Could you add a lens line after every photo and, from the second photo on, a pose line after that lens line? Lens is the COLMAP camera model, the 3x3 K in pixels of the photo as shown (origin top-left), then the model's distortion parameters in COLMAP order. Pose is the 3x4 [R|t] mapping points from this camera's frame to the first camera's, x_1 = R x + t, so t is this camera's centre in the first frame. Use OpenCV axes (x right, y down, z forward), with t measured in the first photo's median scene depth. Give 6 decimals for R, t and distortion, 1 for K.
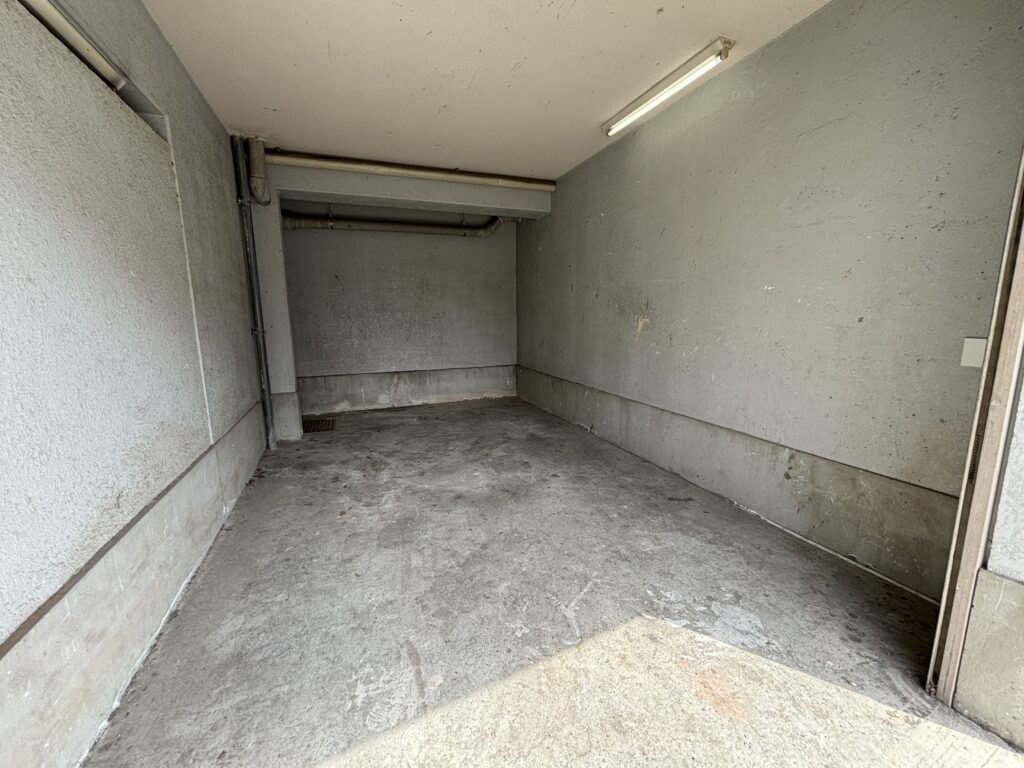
lens RADIAL K [[414.8, 0, 509.9], [0, 414.8, 380.5], [0, 0, 1]] dist [-0.002631, 0.001216]
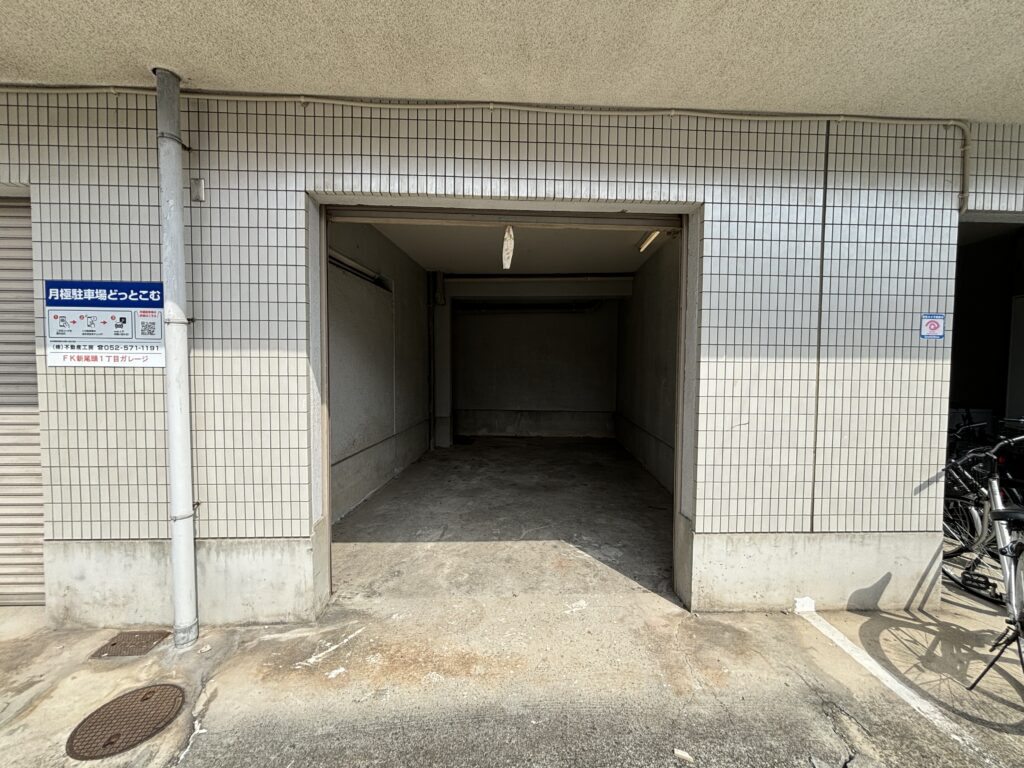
lens RADIAL K [[414.8, 0, 511.9], [0, 414.8, 383.5], [0, 0, 1]] dist [-0.002631, 0.001216]
pose [[0.903763, 0.037491, -0.426388, 0.442351], [-0.086806, 0.991510, -0.096811, 0.040298], [0.419139, 0.124507, 0.899345, -0.408575]]
